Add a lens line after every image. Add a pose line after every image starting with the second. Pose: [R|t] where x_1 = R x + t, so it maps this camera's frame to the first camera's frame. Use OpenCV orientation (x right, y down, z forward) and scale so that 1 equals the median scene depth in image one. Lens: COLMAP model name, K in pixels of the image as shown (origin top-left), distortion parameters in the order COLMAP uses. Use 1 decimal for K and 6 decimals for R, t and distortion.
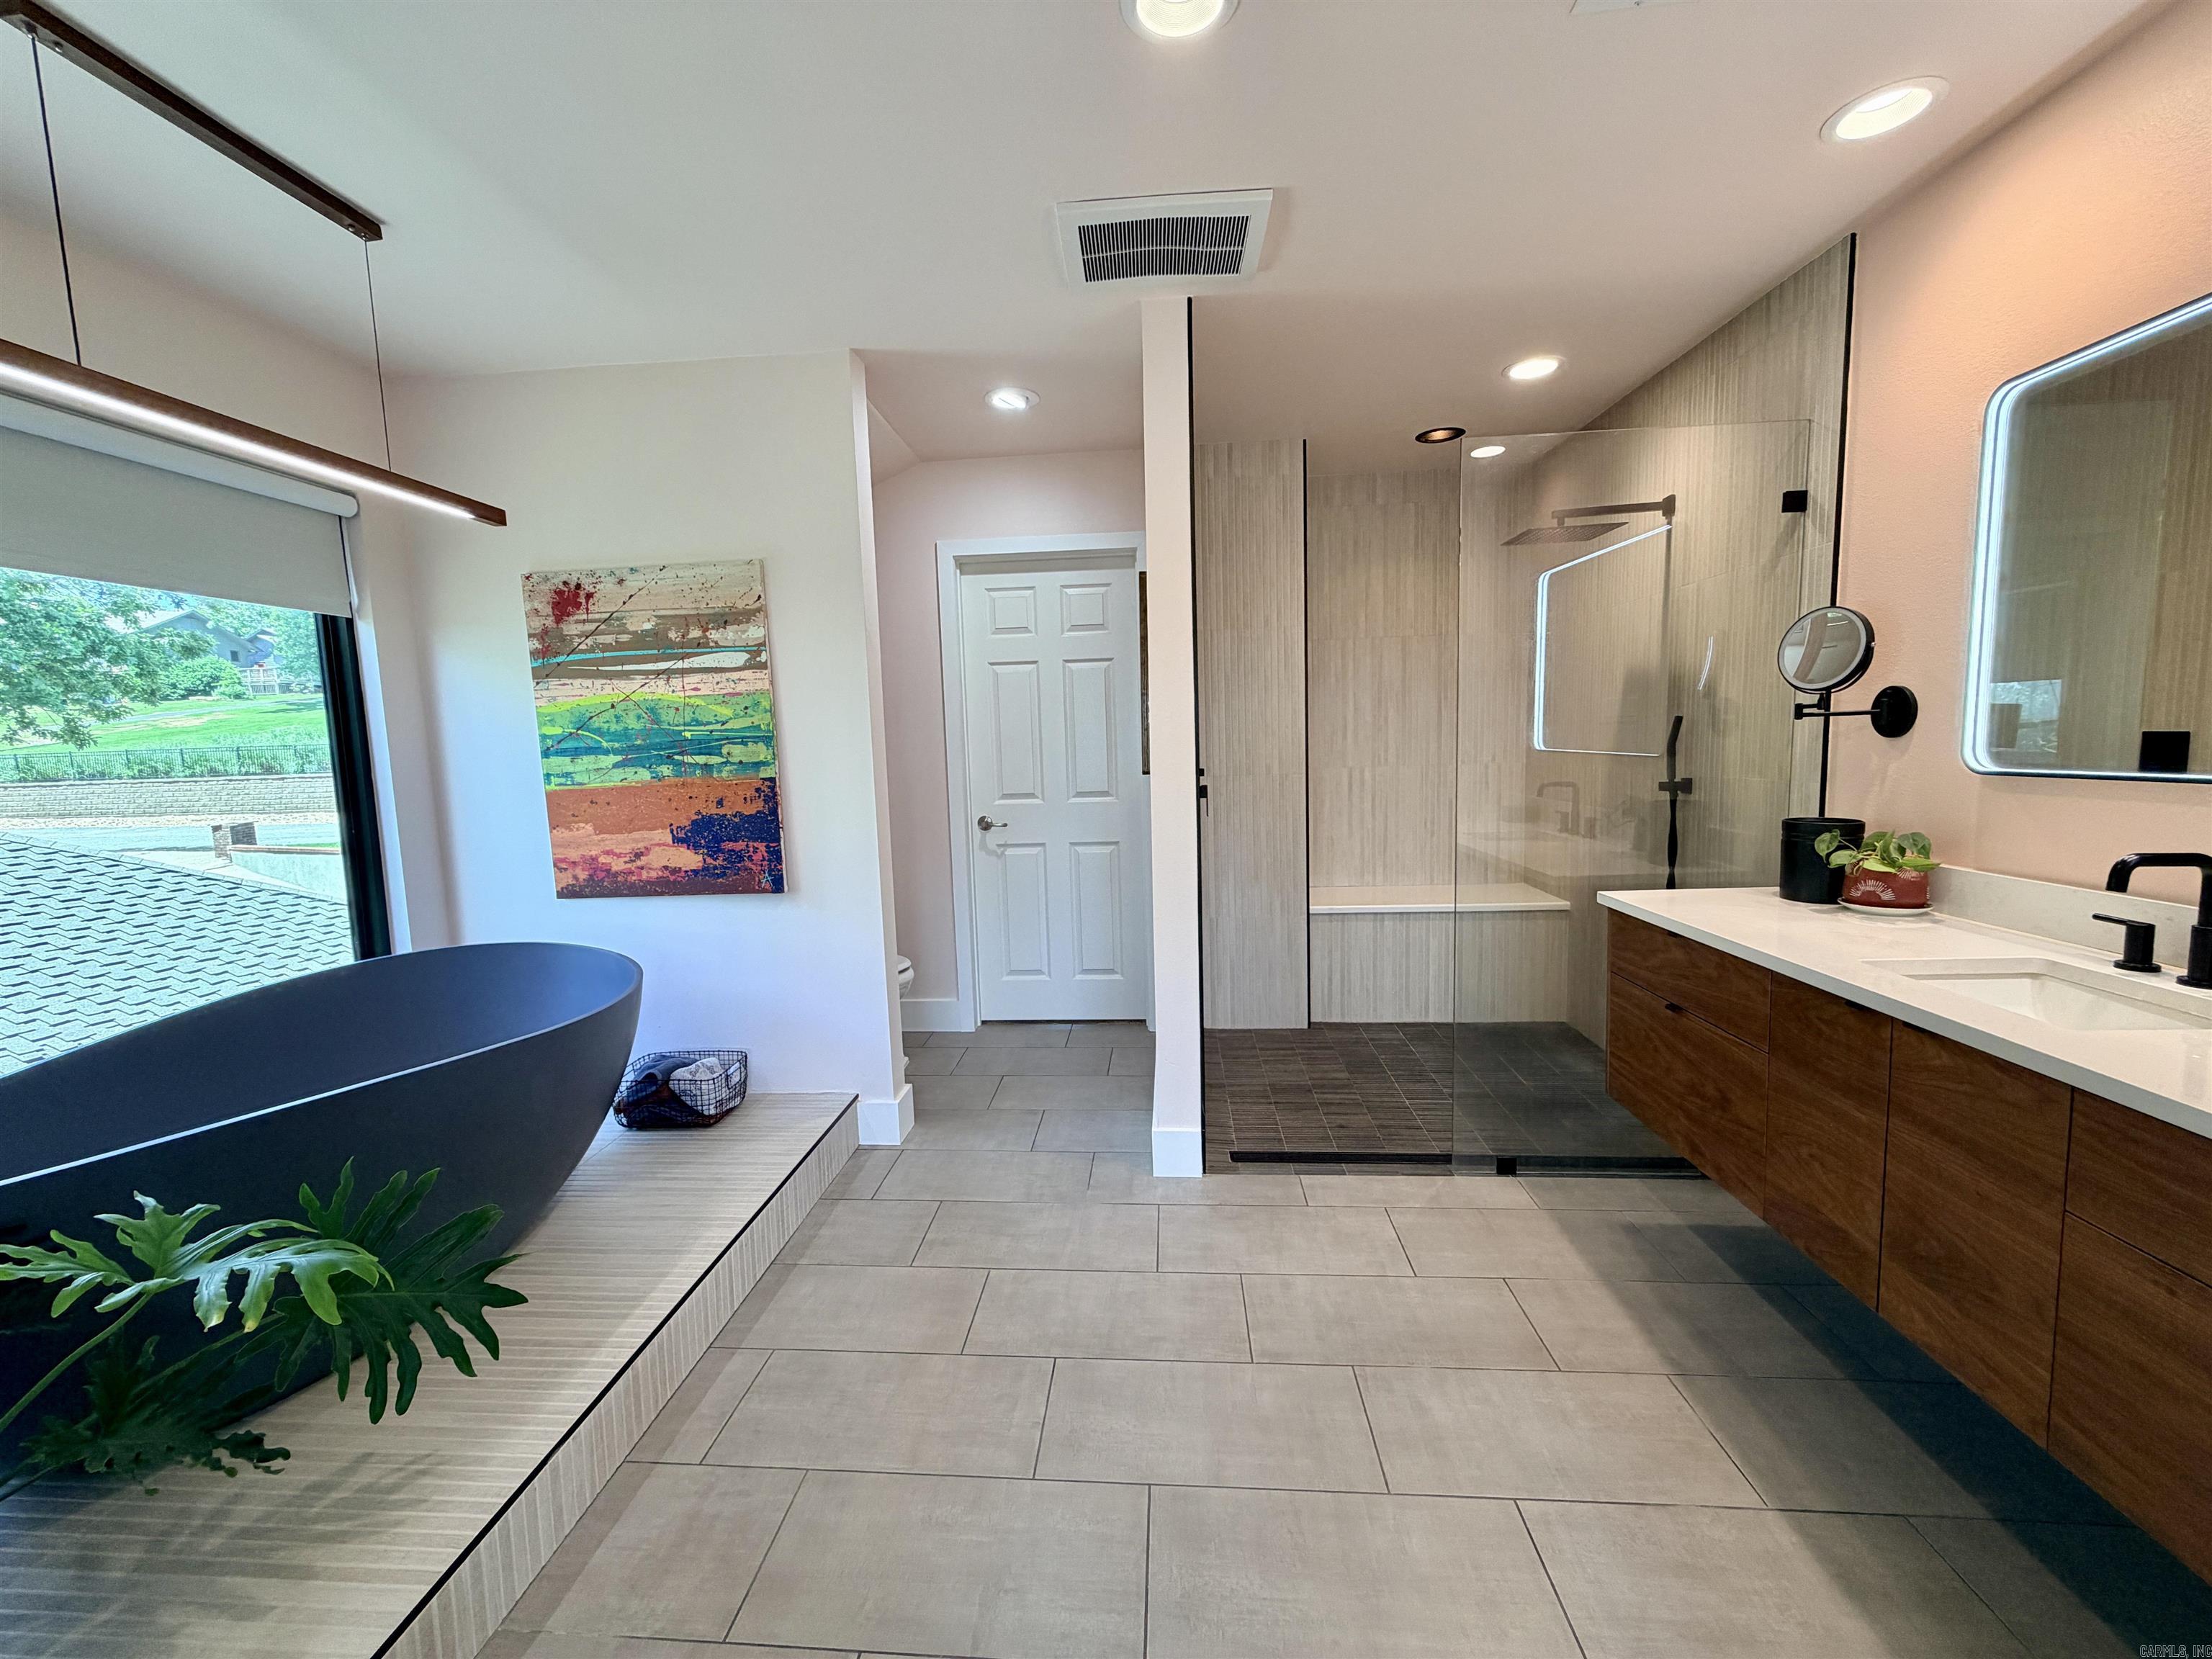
lens RADIAL K [[877.6, 0, 1097.3], [0, 877.6, 829.1], [0, 0, 1]] dist [0.002722, -0.000053]
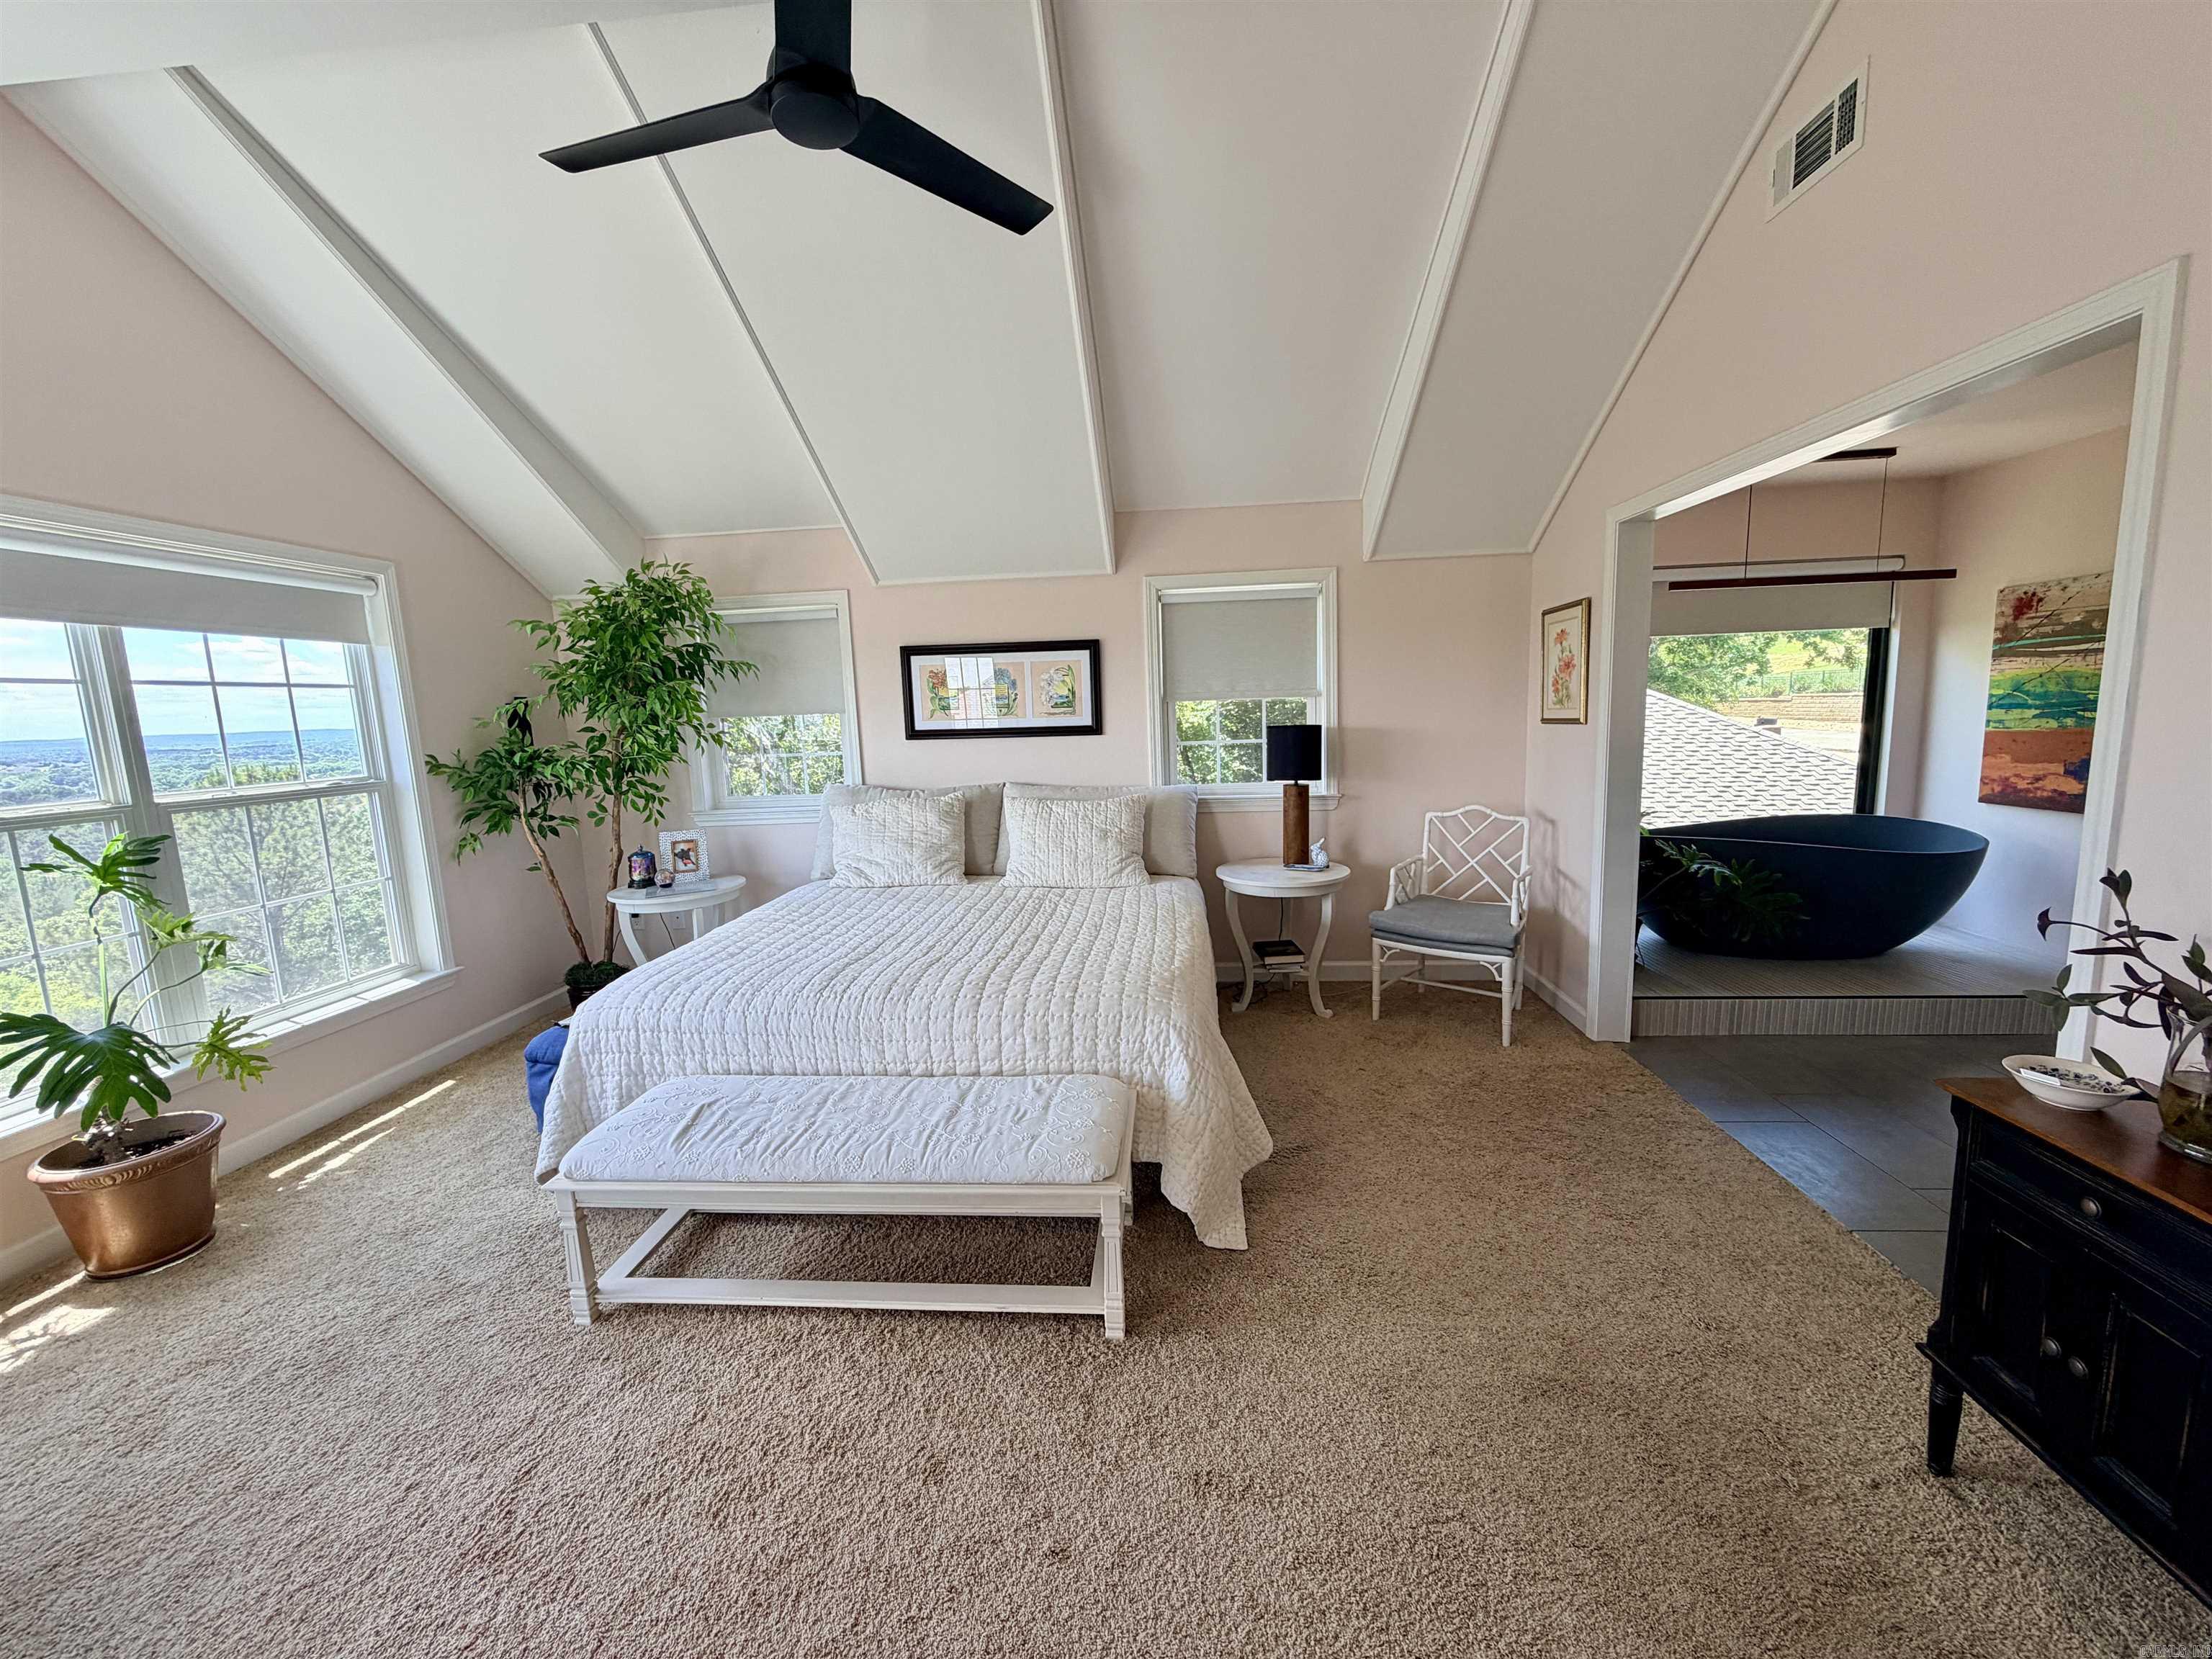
lens RADIAL K [[877.6, 0, 1097.3], [0, 877.6, 829.1], [0, 0, 1]] dist [0.002722, -0.000053]
pose [[-0.005212, 0.169467, -0.985522, 0.936642], [-0.069005, 0.983125, 0.169420, -0.029126], [0.997603, 0.068889, 0.006570, -0.551872]]
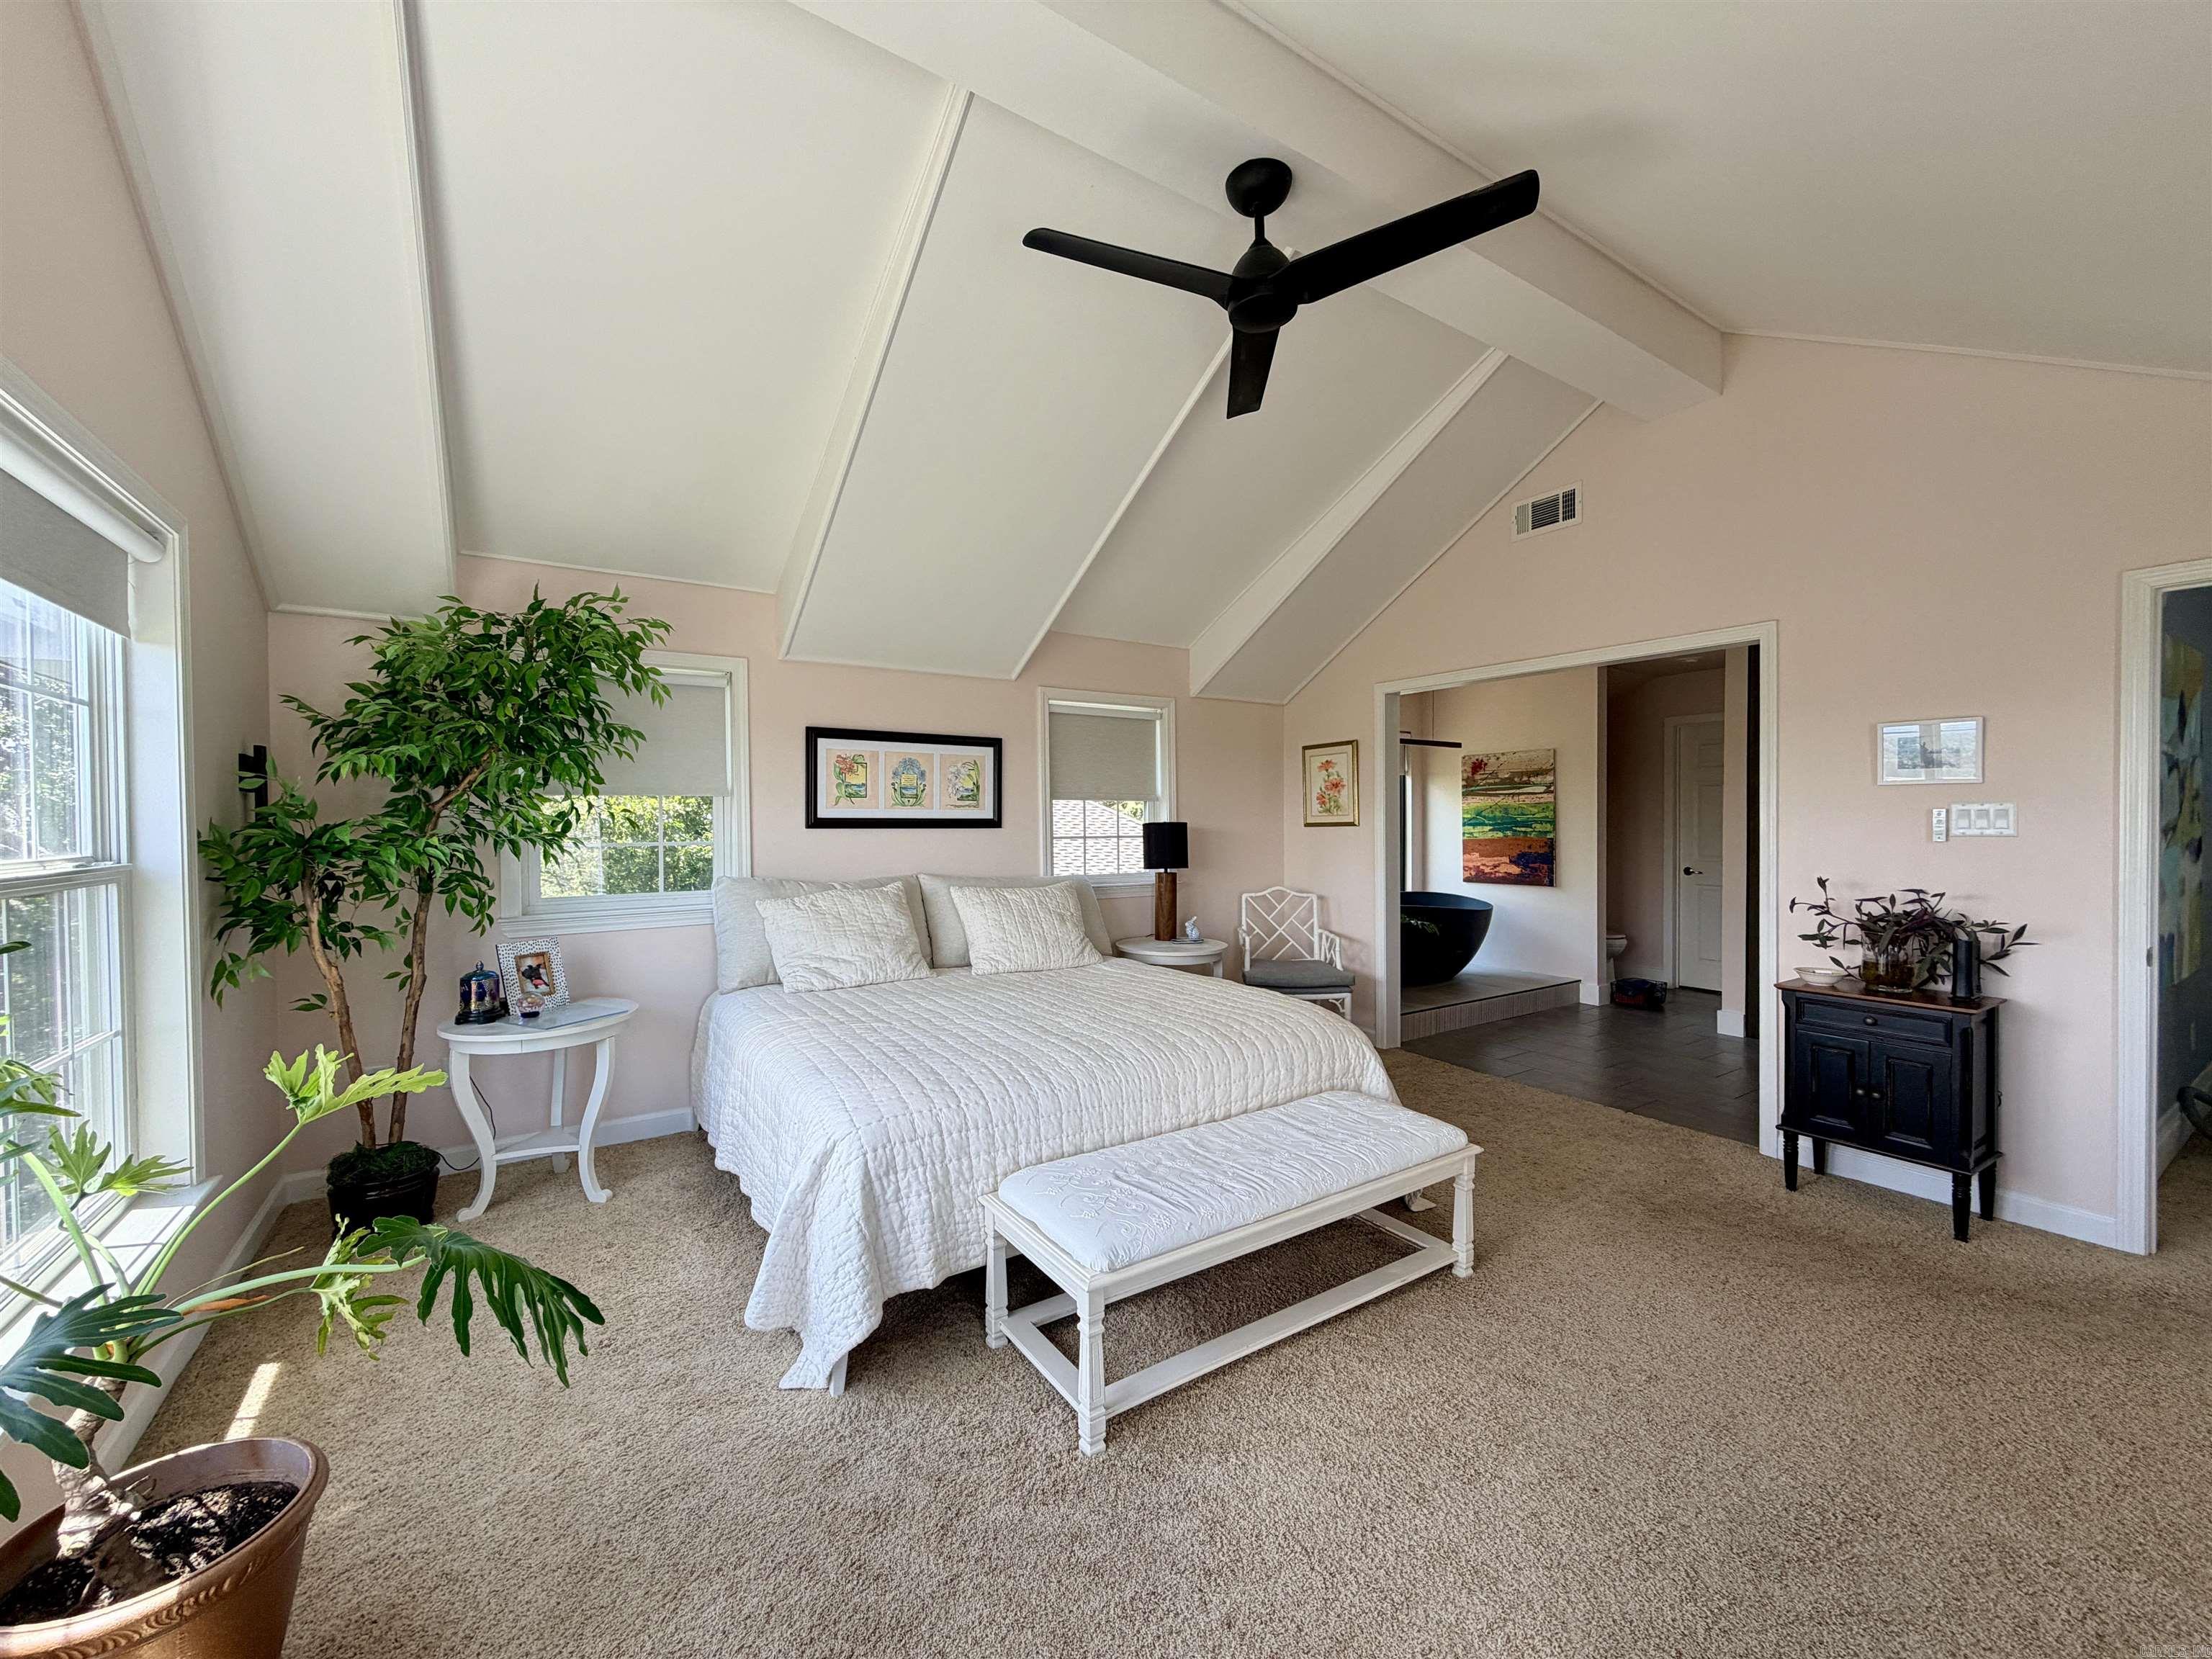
lens RADIAL K [[877.6, 0, 1097.3], [0, 877.6, 829.1], [0, 0, 1]] dist [0.002722, -0.000053]
pose [[0.607842, 0.038320, -0.793133, 0.768373], [-0.098130, 0.994803, -0.027141, 0.103312], [0.787971, 0.094328, 0.608443, -1.426310]]
